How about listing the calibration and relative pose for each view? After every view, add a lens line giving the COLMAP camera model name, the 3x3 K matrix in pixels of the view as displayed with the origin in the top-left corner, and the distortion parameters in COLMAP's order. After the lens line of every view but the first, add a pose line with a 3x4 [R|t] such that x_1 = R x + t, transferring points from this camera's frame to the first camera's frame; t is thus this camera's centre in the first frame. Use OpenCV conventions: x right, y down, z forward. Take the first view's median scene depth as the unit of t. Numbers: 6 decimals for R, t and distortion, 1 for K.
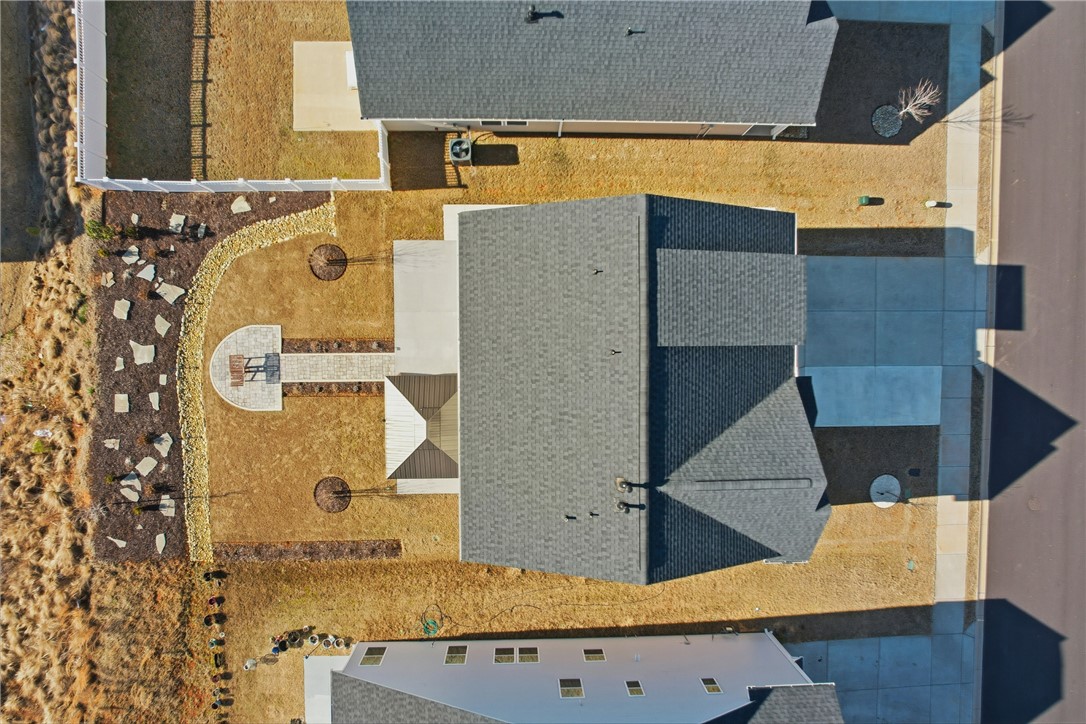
lens RADIAL K [[687.2, 0, 543.0], [0, 687.2, 362.0], [0, 0, 1]] dist [-0.056097, 0.044128]
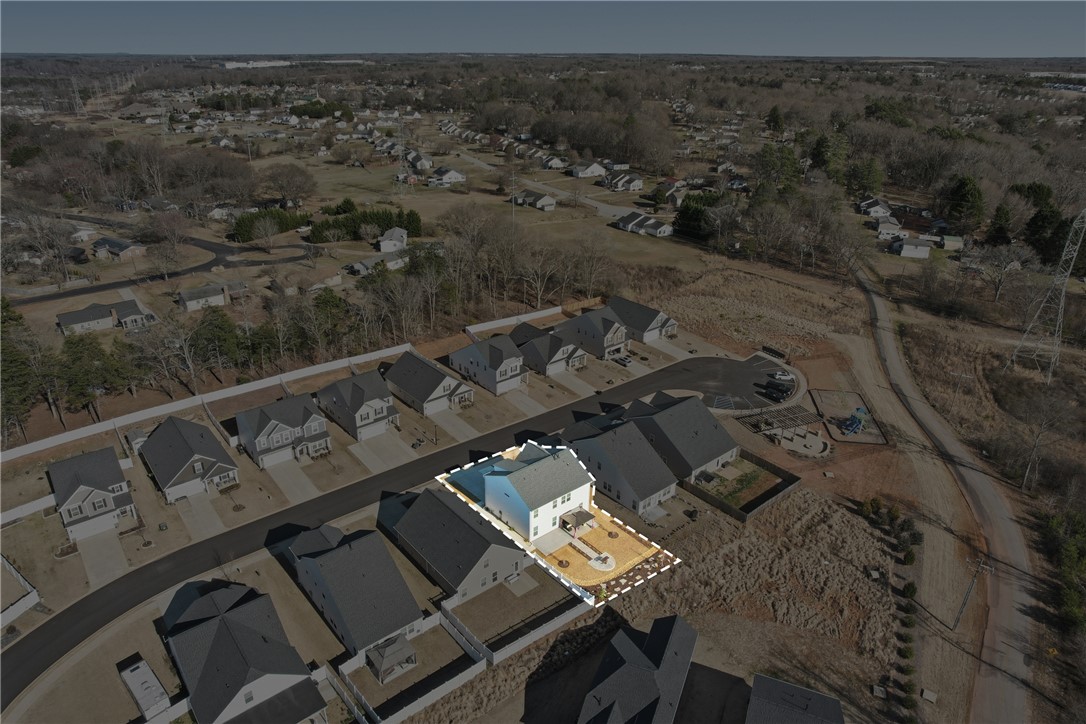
lens RADIAL K [[687.2, 0, 543.0], [0, 687.2, 362.0], [0, 0, 1]] dist [-0.056097, 0.044128]
pose [[-0.645499, -0.362168, 0.672432, -2.037041], [0.763640, -0.290349, 0.576673, -1.771593], [-0.013612, 0.885738, 0.463986, -1.340384]]
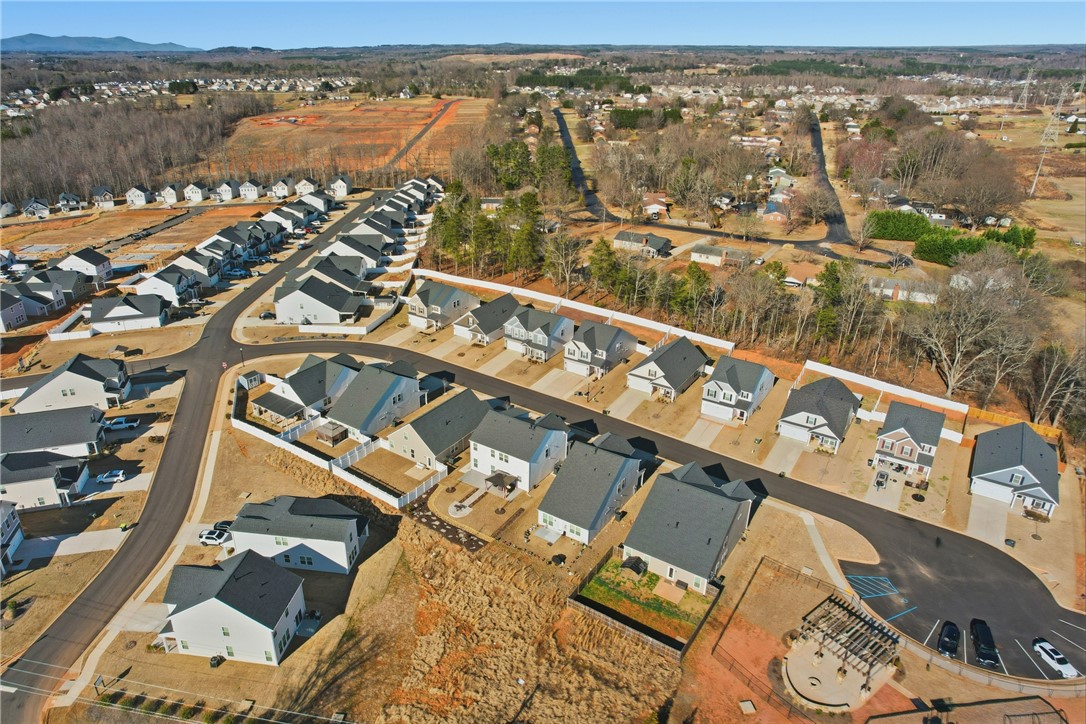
lens RADIAL K [[707.3, 0, 531.8], [0, 707.3, 357.8], [0, 0, 1]] dist [-0.050003, 0.000484]
pose [[0.565066, -0.384801, 0.729814, -2.548526], [0.823321, 0.205828, -0.528940, 2.074548], [0.053321, 0.899757, 0.433121, -1.291008]]
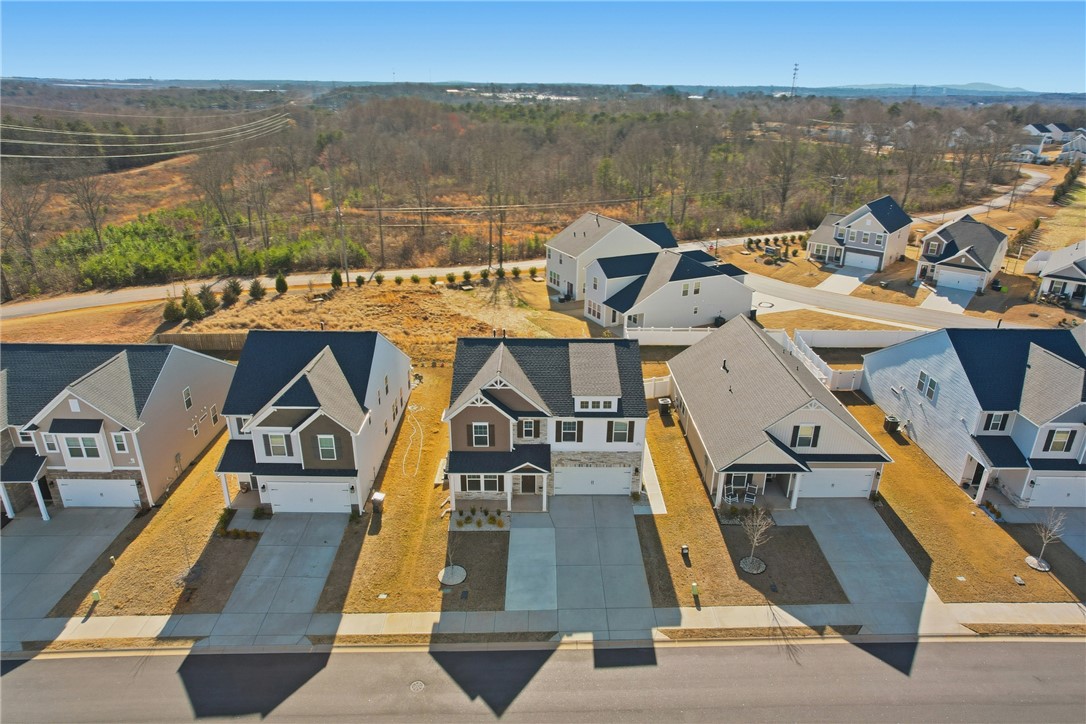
lens RADIAL K [[696.5, 0, 543.0], [0, 696.5, 362.0], [0, 0, 1]] dist [-0.044489, 0.000648]
pose [[0.004228, 0.335631, -0.941984, 1.560331], [-0.999070, -0.039011, -0.018384, 0.068040], [-0.042918, 0.941186, 0.335153, 0.229555]]
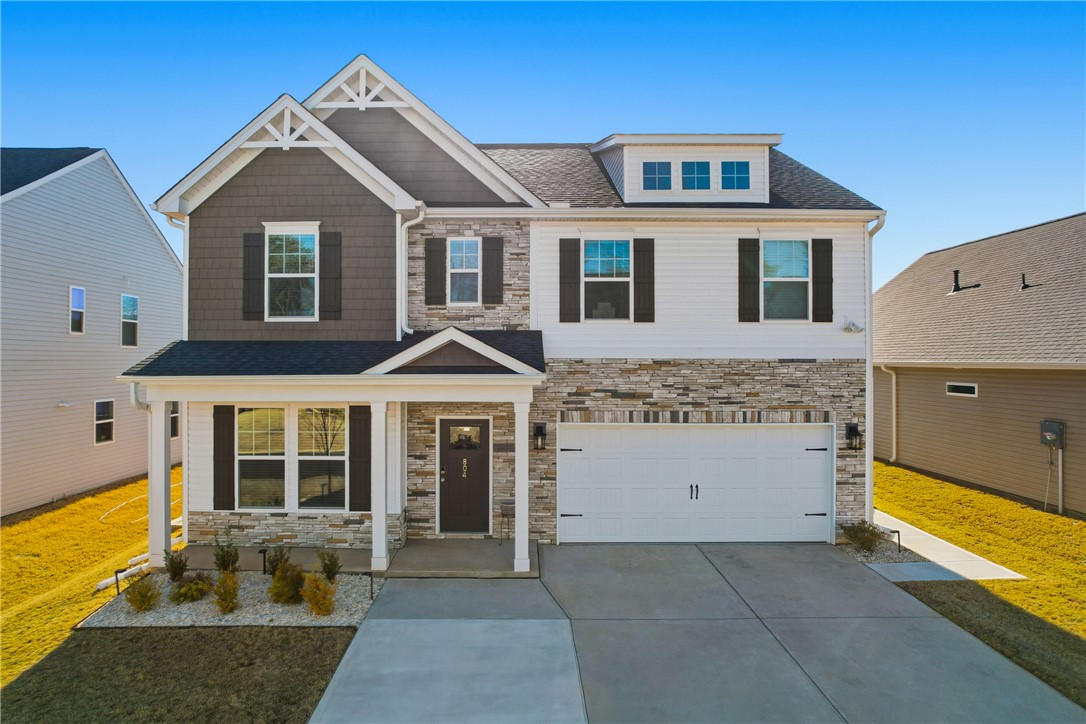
lens RADIAL K [[703.0, 0, 511.4], [0, 703.0, 359.0], [0, 0, 1]] dist [-0.048739, -0.000017]
pose [[-0.017164, -0.042689, -0.998941, 0.688154], [-0.999177, -0.035980, 0.018705, 0.029606], [-0.036740, 0.998440, -0.042036, 0.893897]]
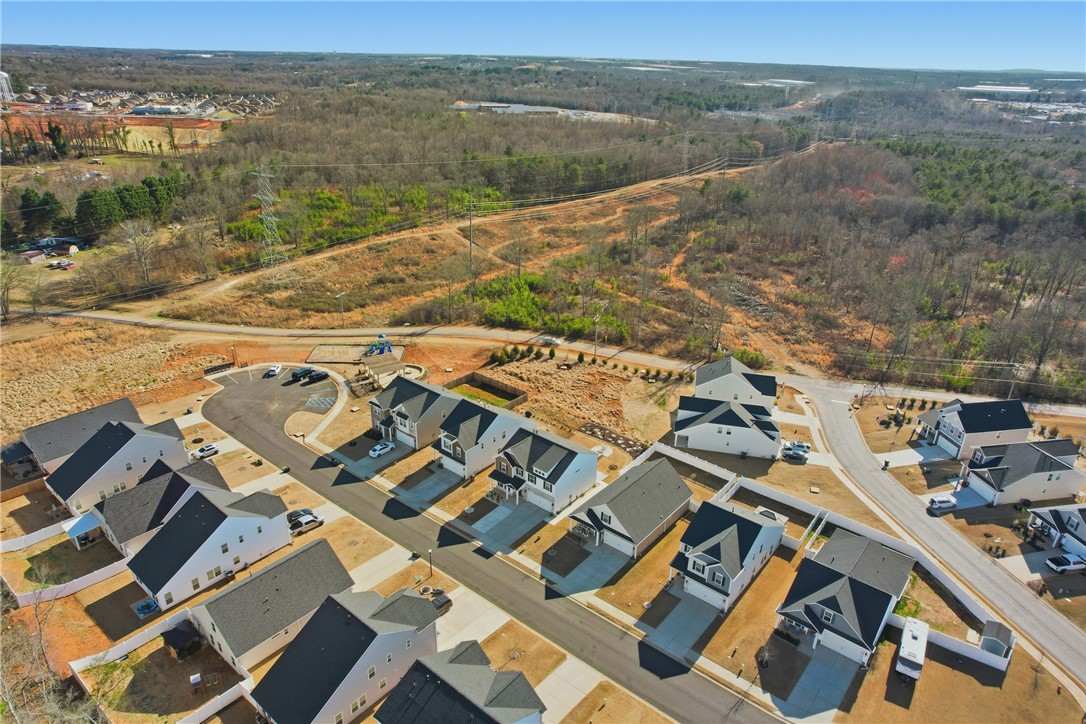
lens RADIAL K [[687.2, 0, 543.0], [0, 687.2, 362.0], [0, 0, 1]] dist [-0.056097, 0.044128]
pose [[-0.643076, 0.267560, -0.717541, 2.615714], [-0.762532, -0.310227, 0.567719, -1.879486], [-0.070702, 0.912234, 0.403522, -1.147882]]
